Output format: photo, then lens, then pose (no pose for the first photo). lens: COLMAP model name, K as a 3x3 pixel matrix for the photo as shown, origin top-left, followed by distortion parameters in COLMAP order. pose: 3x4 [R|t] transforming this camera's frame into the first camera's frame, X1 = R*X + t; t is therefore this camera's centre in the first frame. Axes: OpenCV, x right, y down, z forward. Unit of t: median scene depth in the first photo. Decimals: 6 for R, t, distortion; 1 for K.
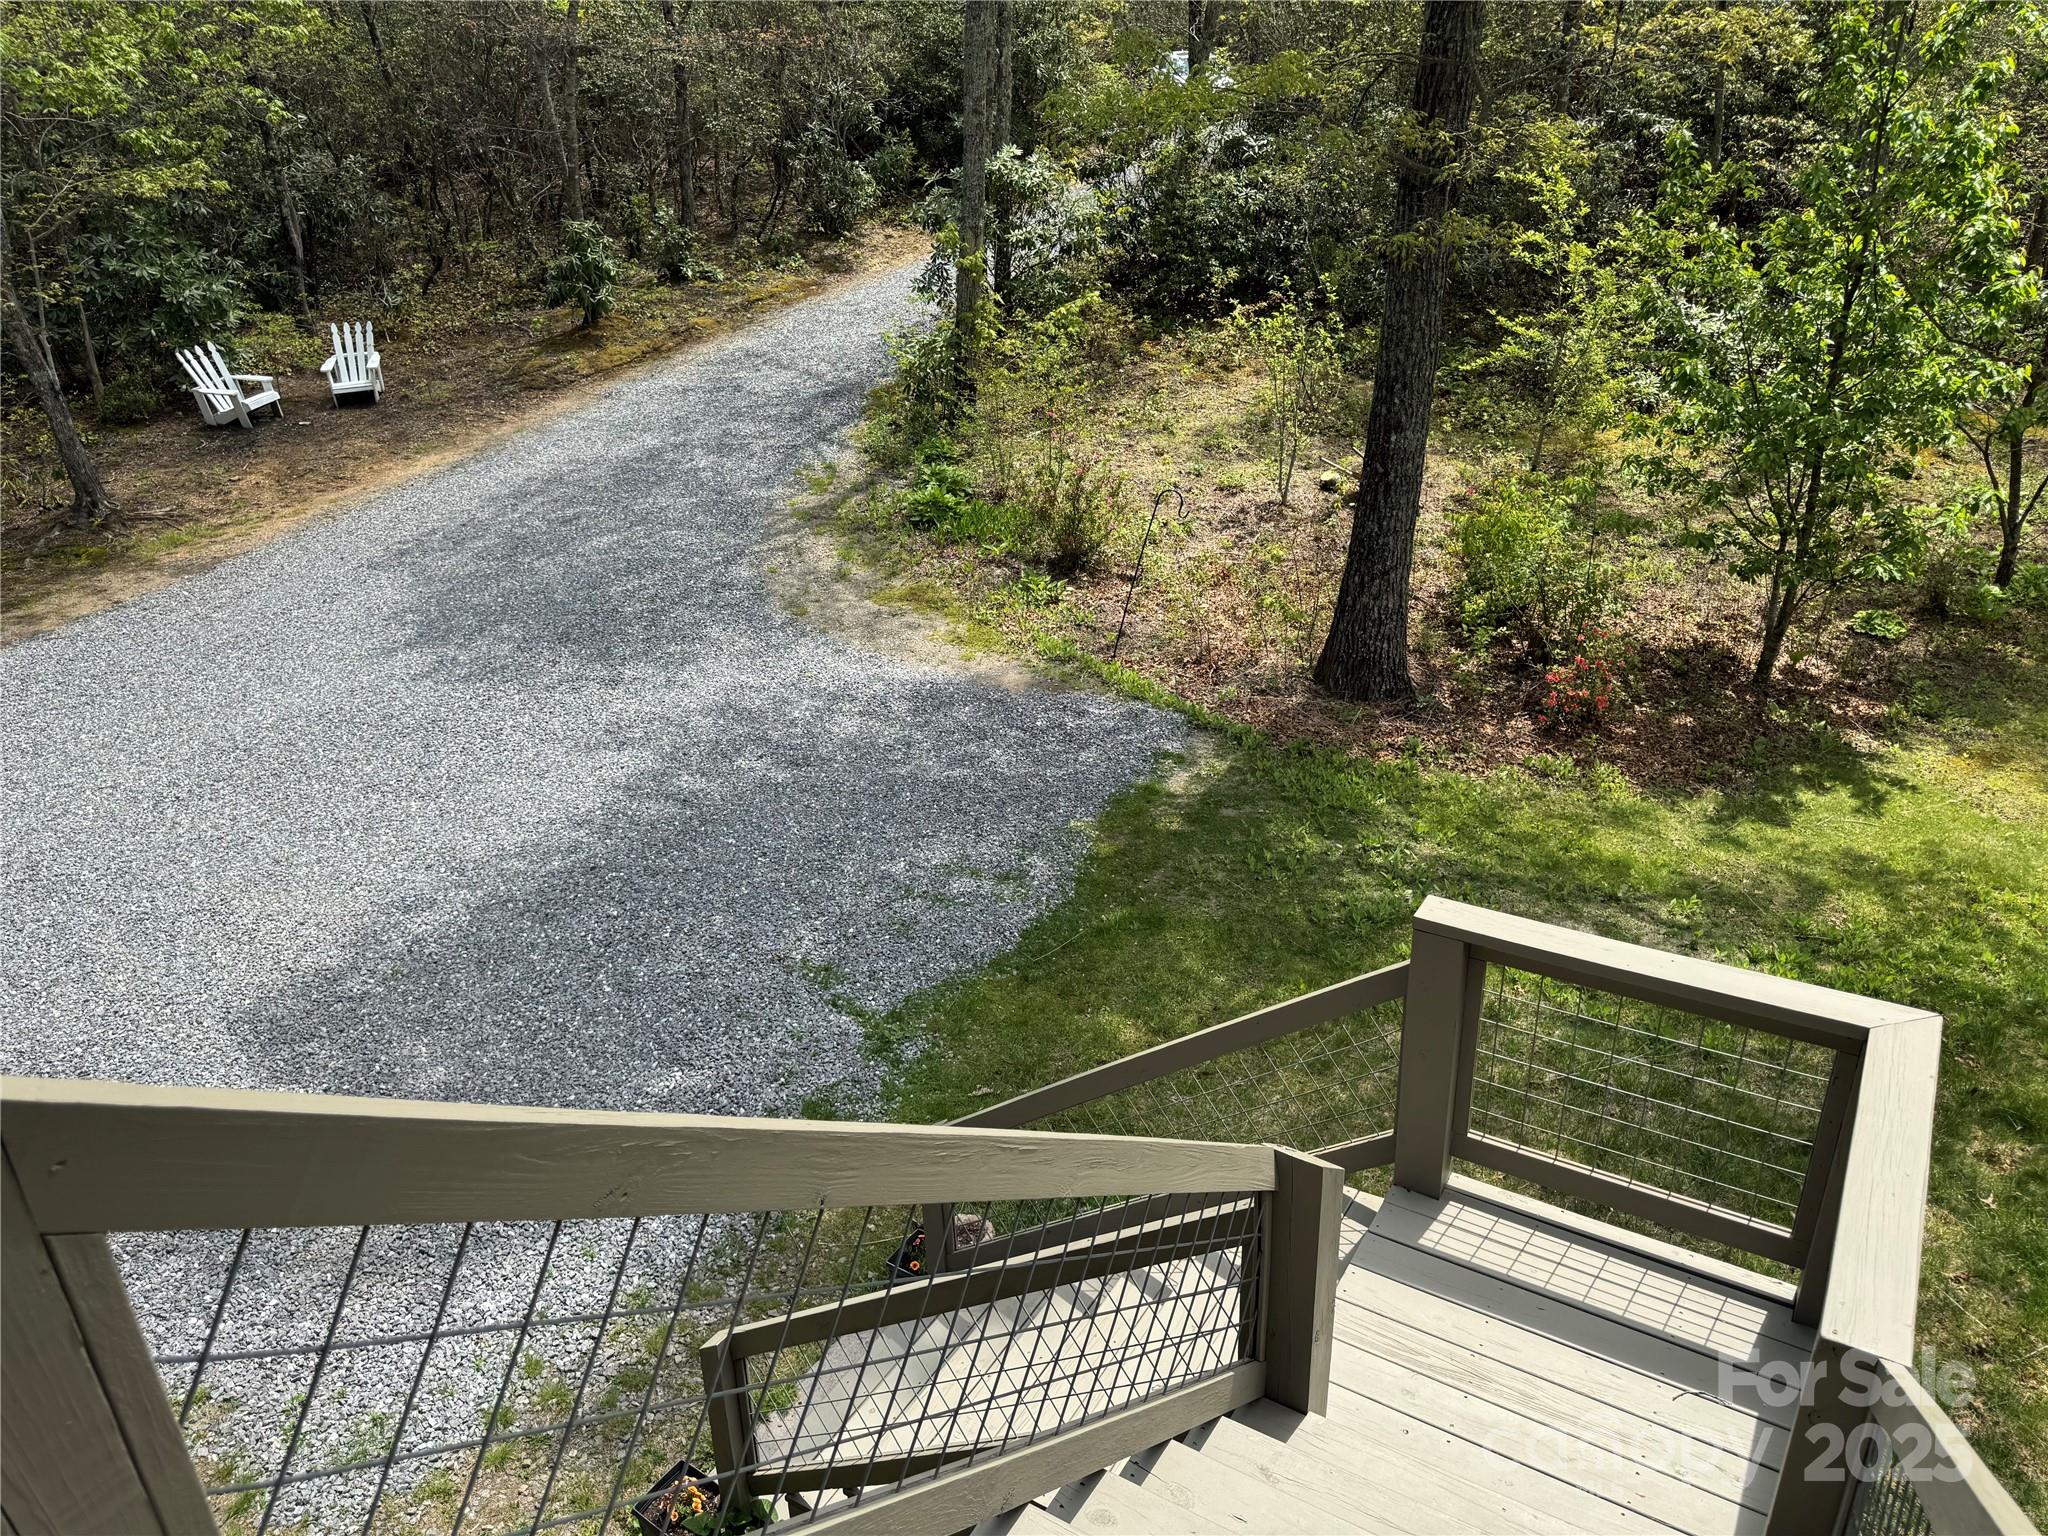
lens RADIAL K [[1431.3, 0, 1031.9], [0, 1431.3, 775.1], [0, 0, 1]] dist [0.029948, -0.029980]
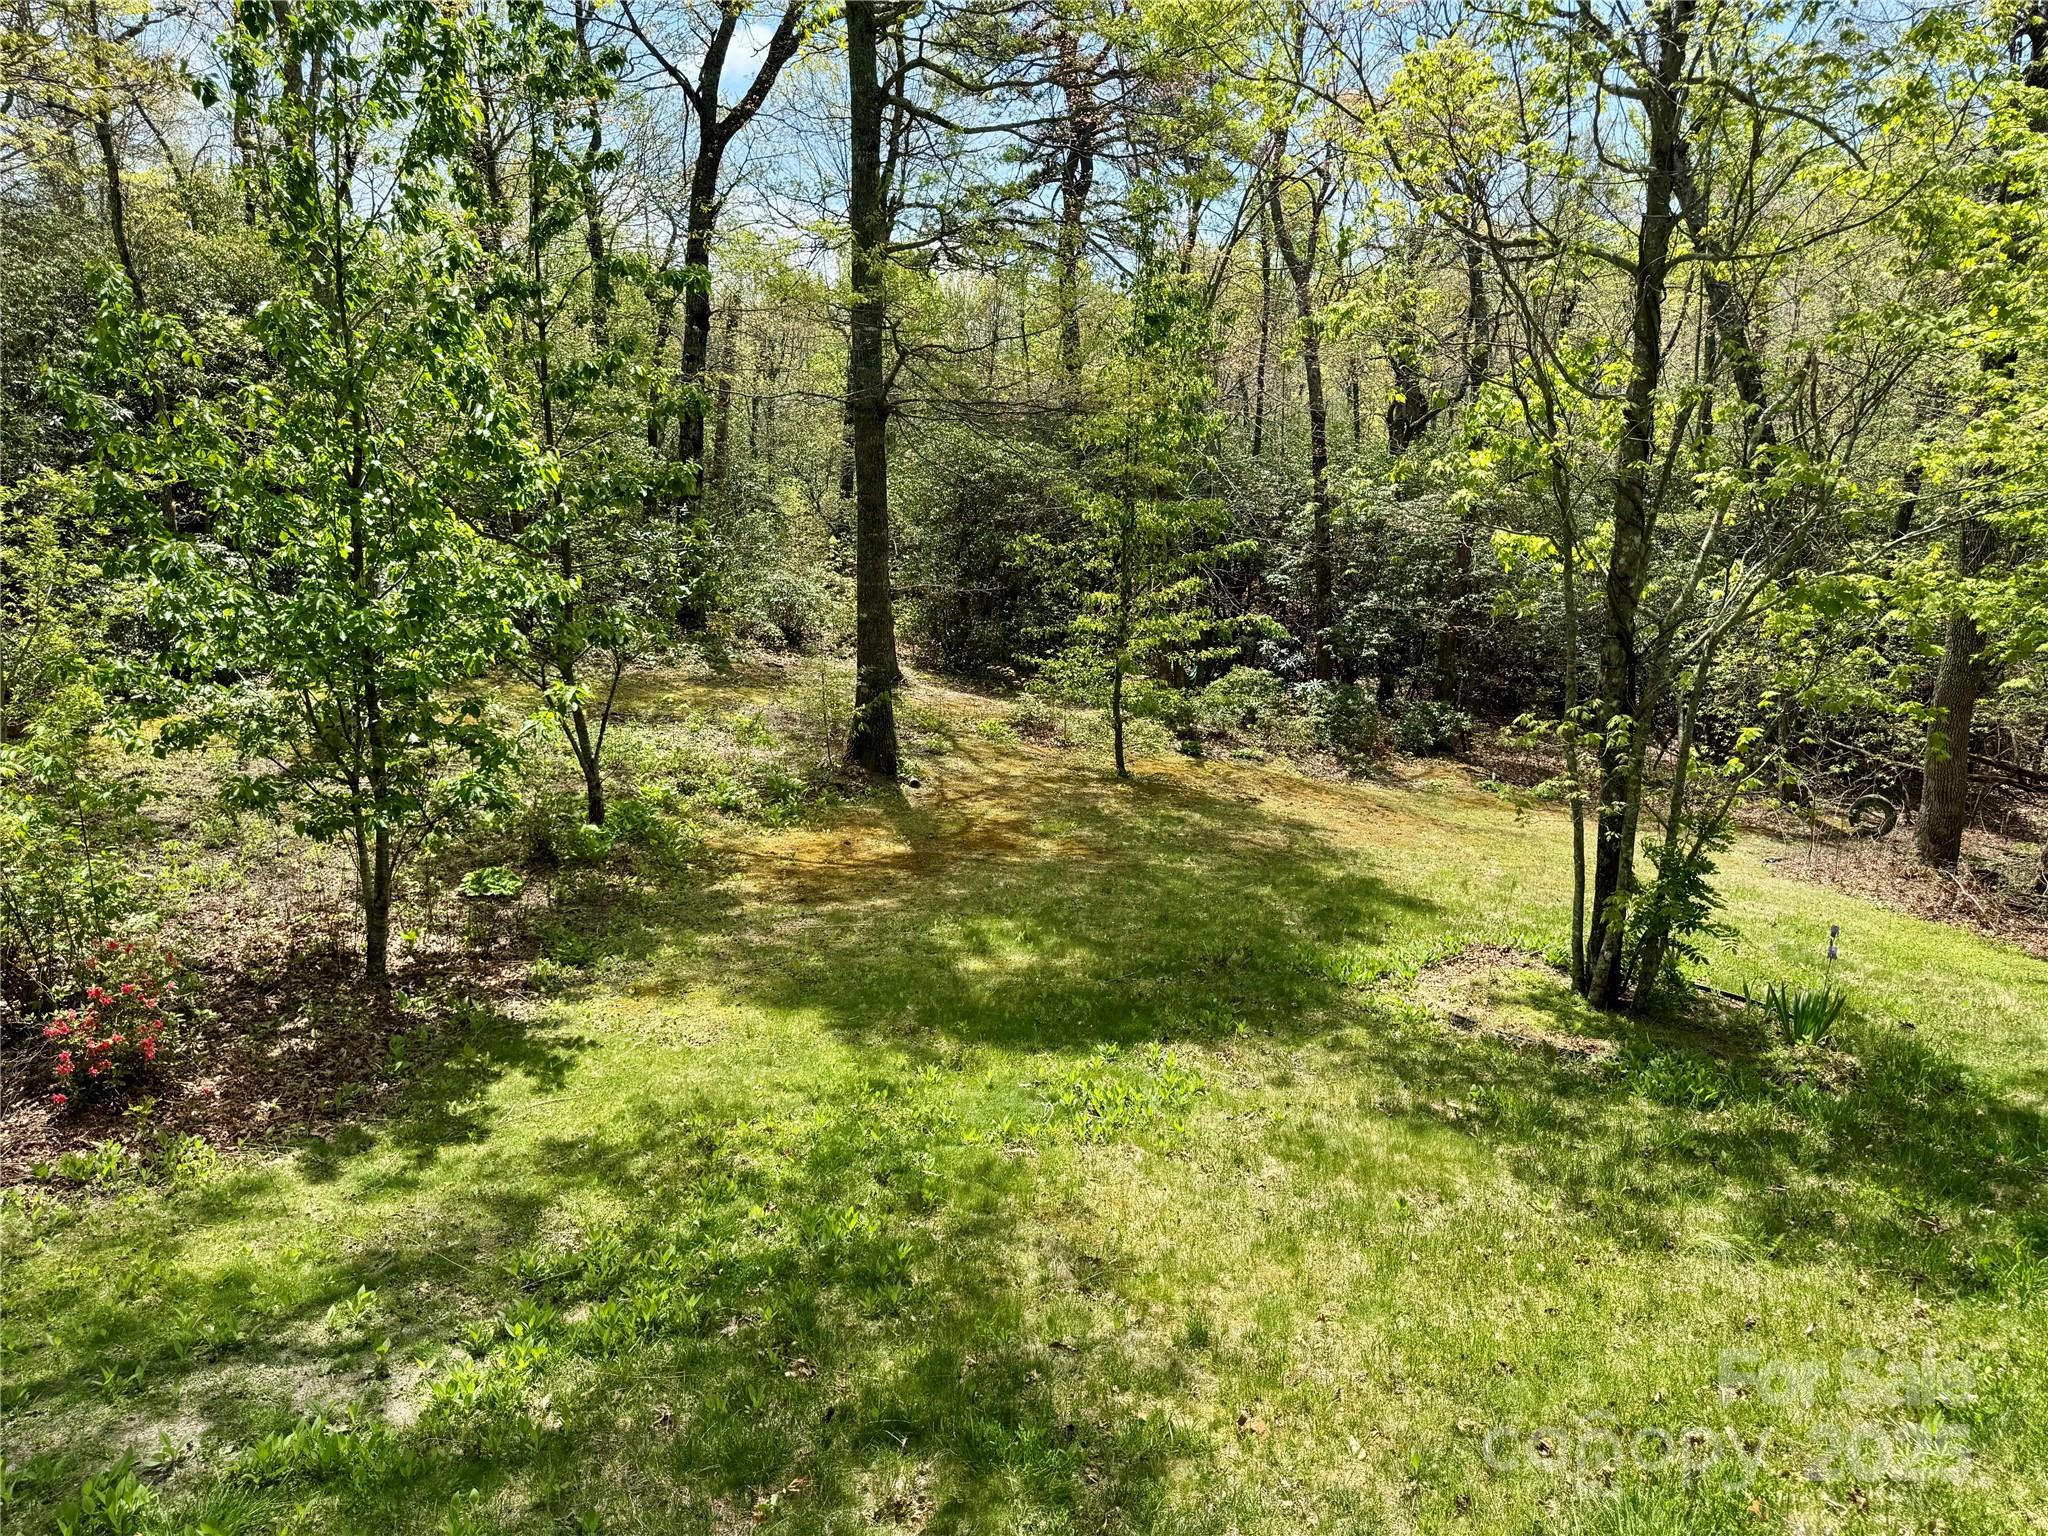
lens RADIAL K [[1431.3, 0, 1024.1], [0, 1431.3, 754.4], [0, 0, 1]] dist [0.029948, -0.029980]
pose [[0.601766, -0.102889, 0.792018, 0.131139], [0.309395, 0.944267, -0.112407, 0.020237], [-0.736311, 0.312689, 0.600060, 0.275908]]
